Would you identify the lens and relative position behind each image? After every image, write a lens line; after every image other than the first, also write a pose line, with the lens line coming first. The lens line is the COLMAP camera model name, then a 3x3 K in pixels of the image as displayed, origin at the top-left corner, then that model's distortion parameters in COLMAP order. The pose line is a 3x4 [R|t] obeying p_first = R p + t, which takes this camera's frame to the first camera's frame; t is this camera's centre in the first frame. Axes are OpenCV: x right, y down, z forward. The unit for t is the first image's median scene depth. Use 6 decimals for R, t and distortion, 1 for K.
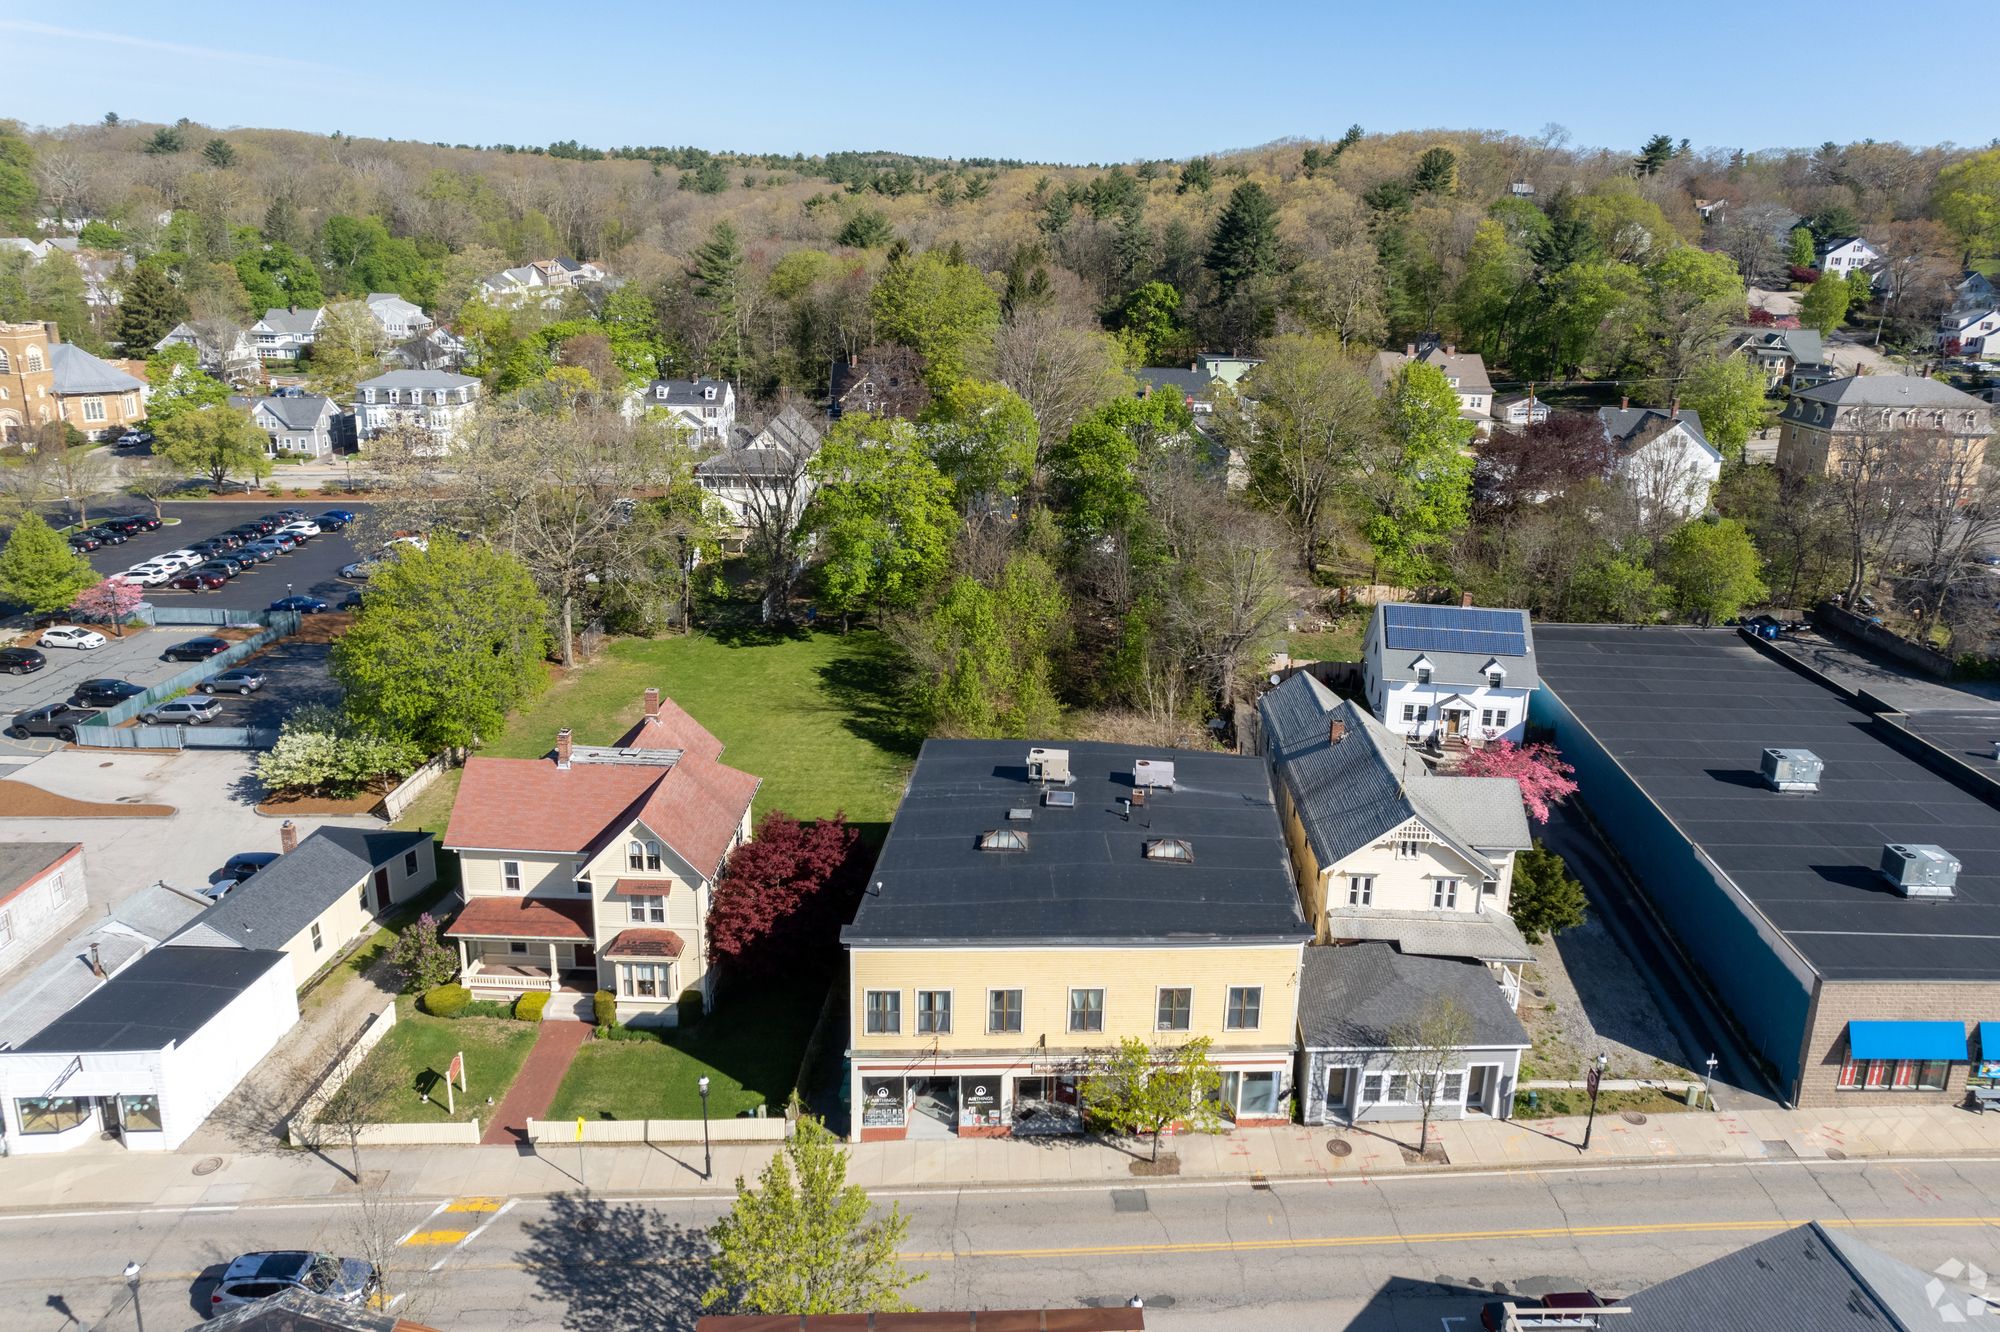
lens RADIAL K [[1268.3, 0, 960.3], [0, 1268.3, 525.9], [0, 0, 1]] dist [-0.022473, 0.025312]
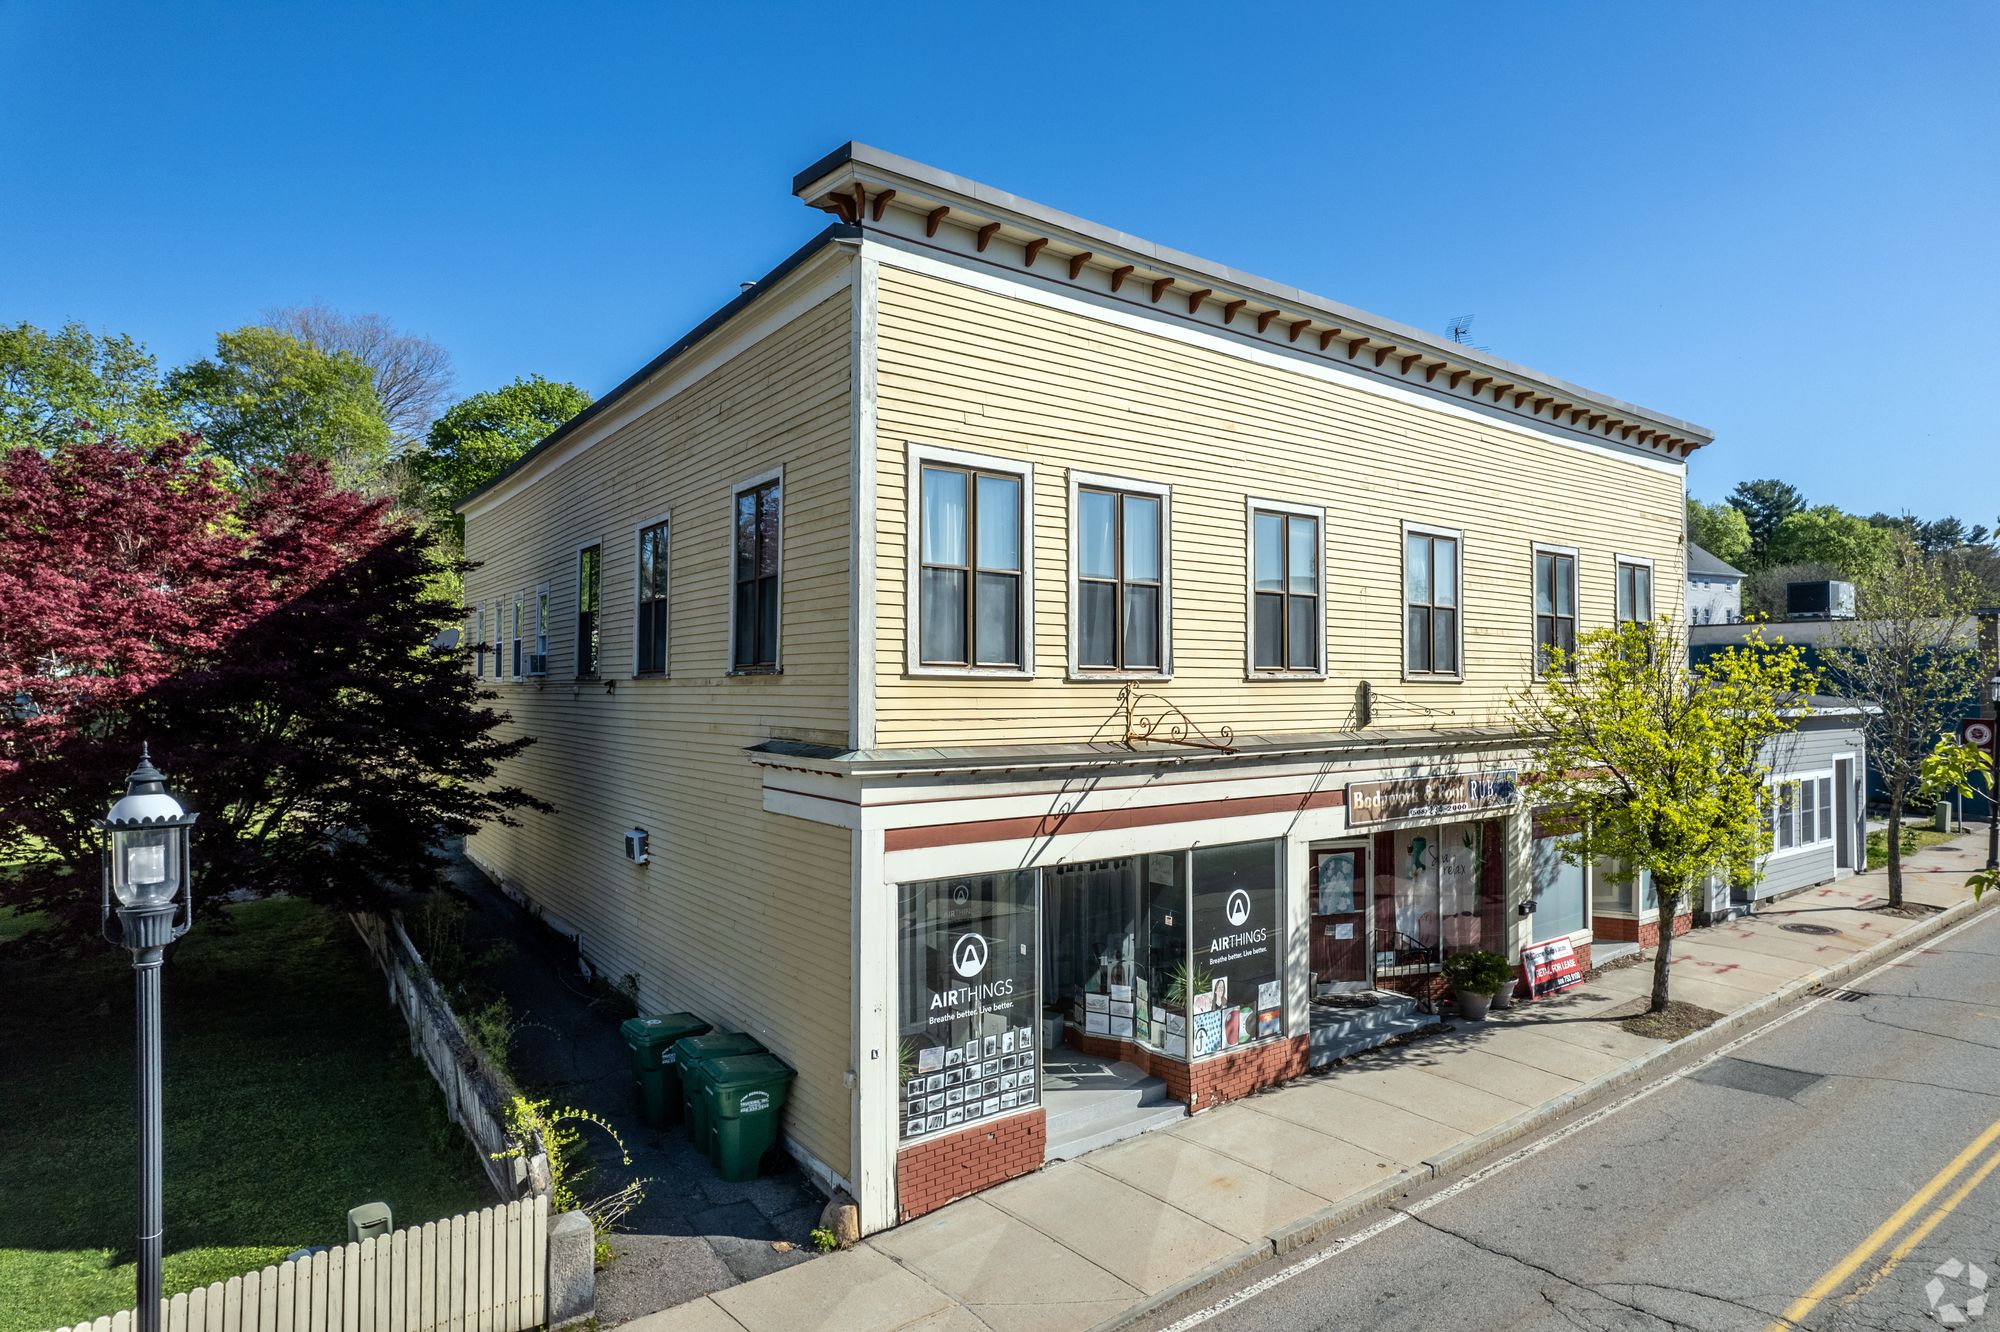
lens RADIAL K [[1246.3, 0, 1000.0], [0, 1246.3, 666.0], [0, 0, 1]] dist [-0.037339, -0.000675]
pose [[0.793908, -0.001604, 0.608035, -0.197654], [0.154014, 0.967916, -0.198541, 0.442691], [-0.588209, 0.251269, 0.768684, 0.804196]]
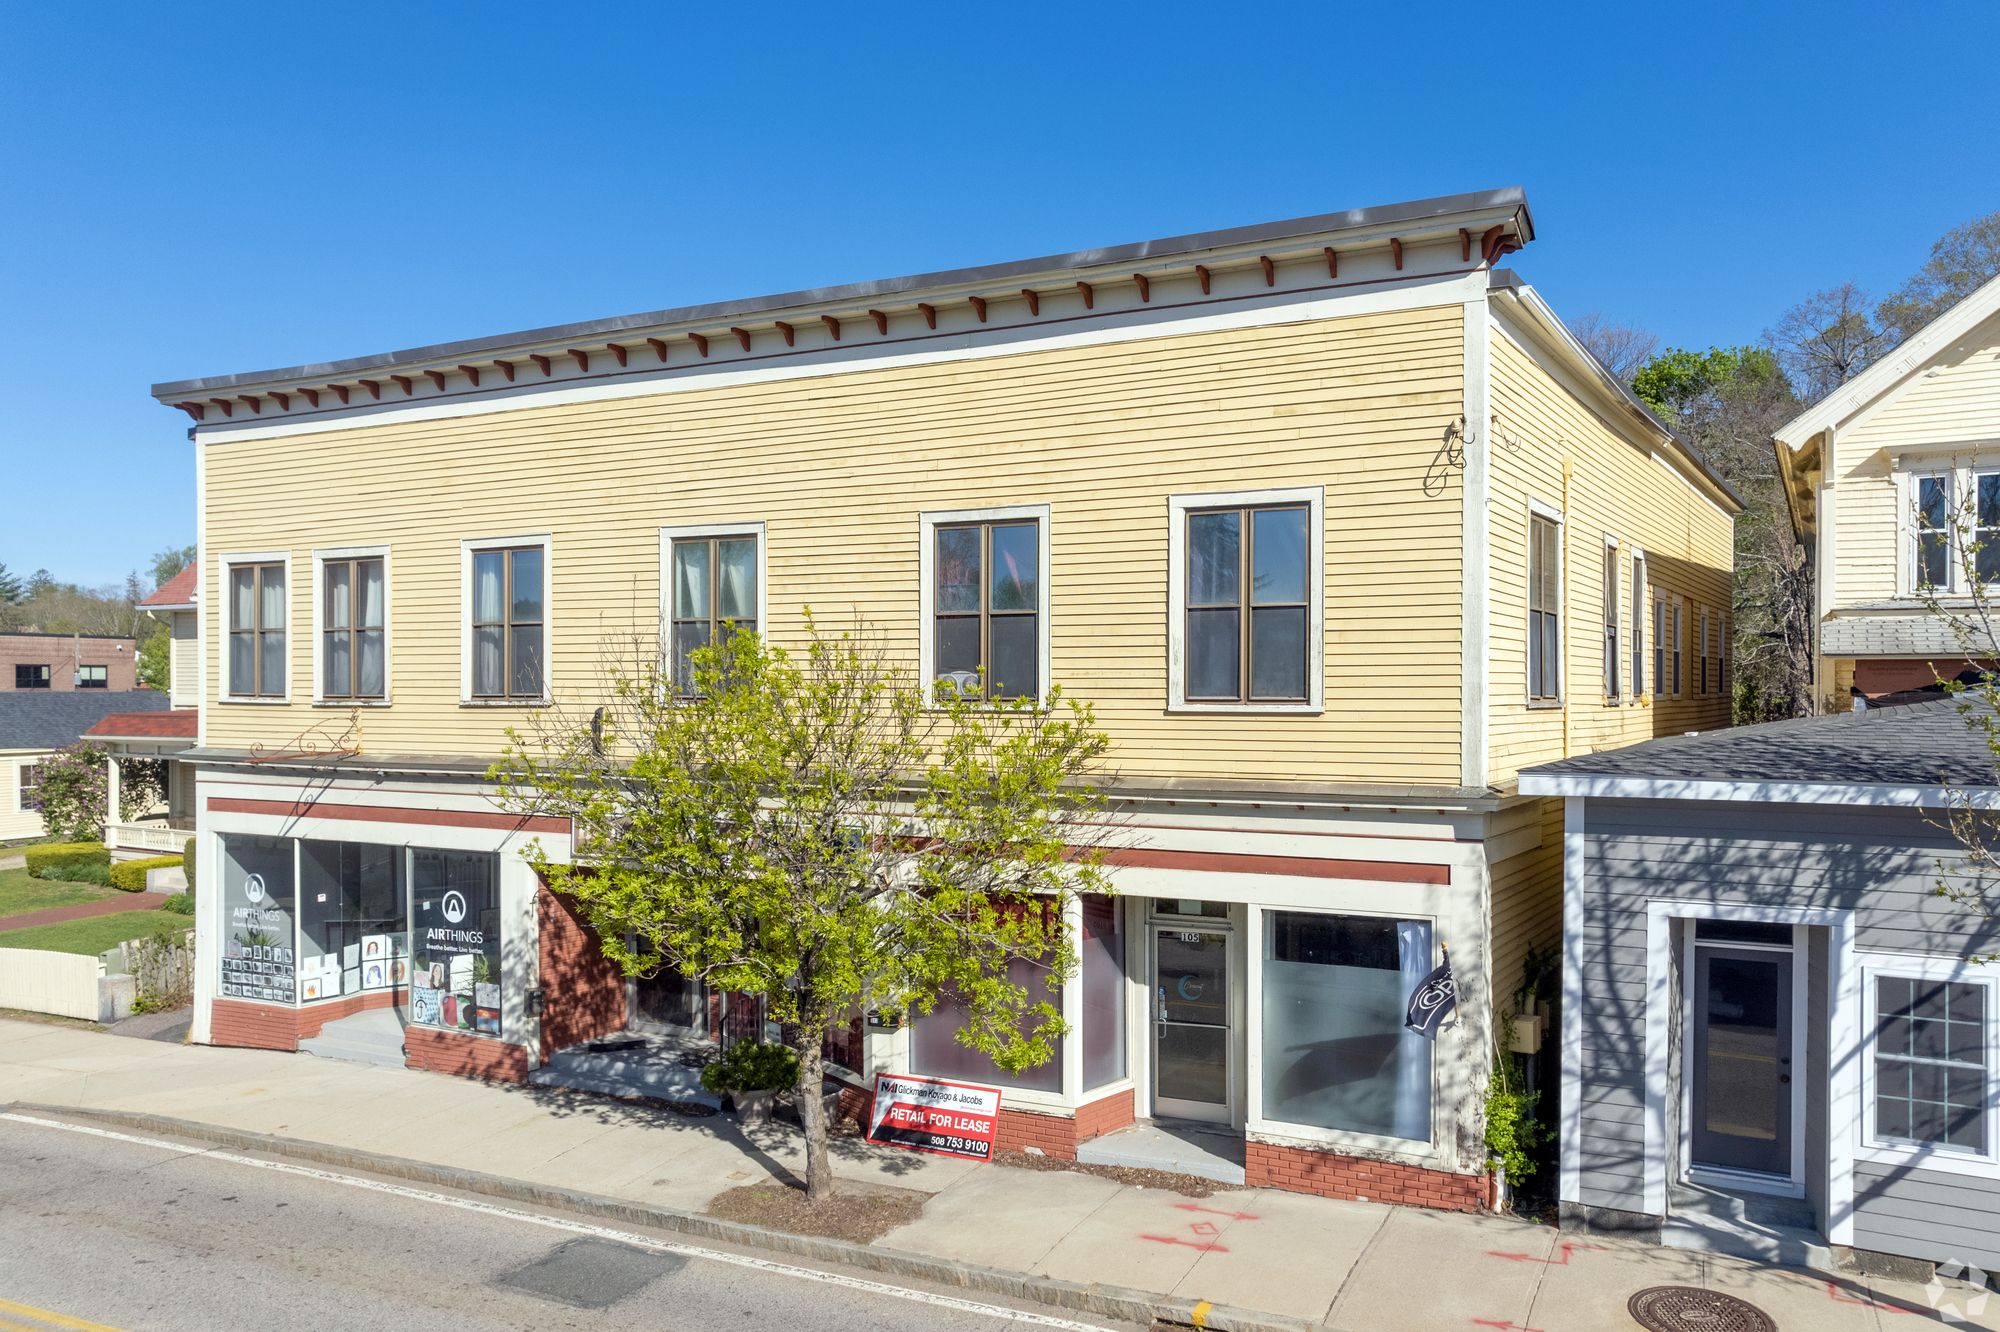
lens RADIAL K [[1286.2, 0, 1029.0], [0, 1286.2, 703.9], [0, 0, 1]] dist [-0.025122, 0.033379]
pose [[0.896122, -0.007948, -0.443737, 0.294554], [-0.095423, 0.973005, -0.210133, 0.452502], [0.433428, 0.230647, 0.871173, 0.768058]]
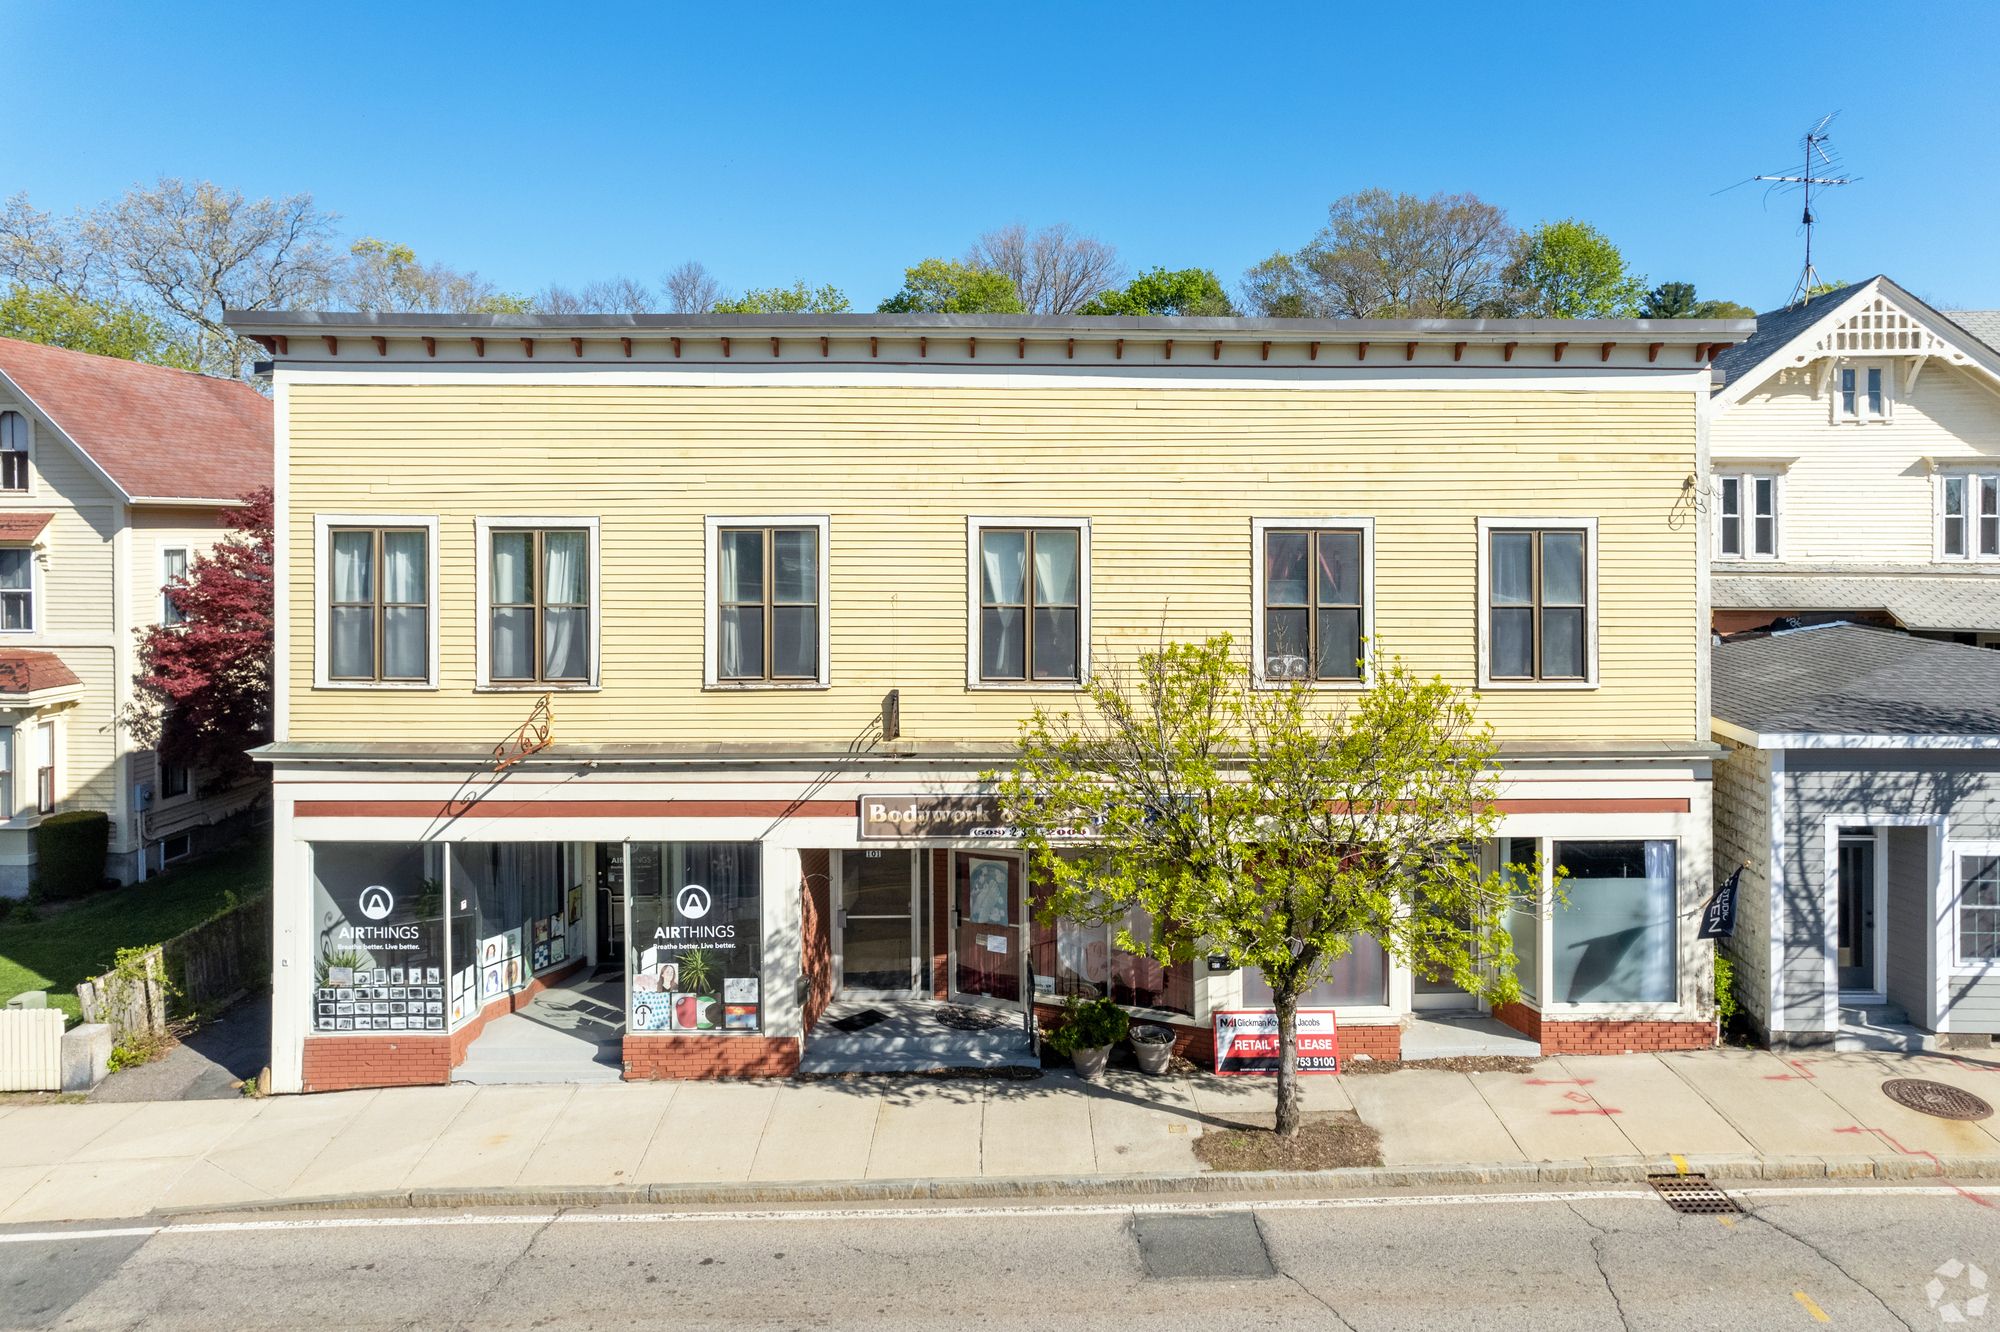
lens RADIAL K [[1268.3, 0, 960.3], [0, 1268.3, 525.9], [0, 0, 1]] dist [-0.022473, 0.025312]
pose [[0.999526, -0.012949, -0.027936, 0.090644], [0.005943, 0.971340, -0.237620, 0.432819], [0.030213, 0.237341, 0.970956, 0.684473]]
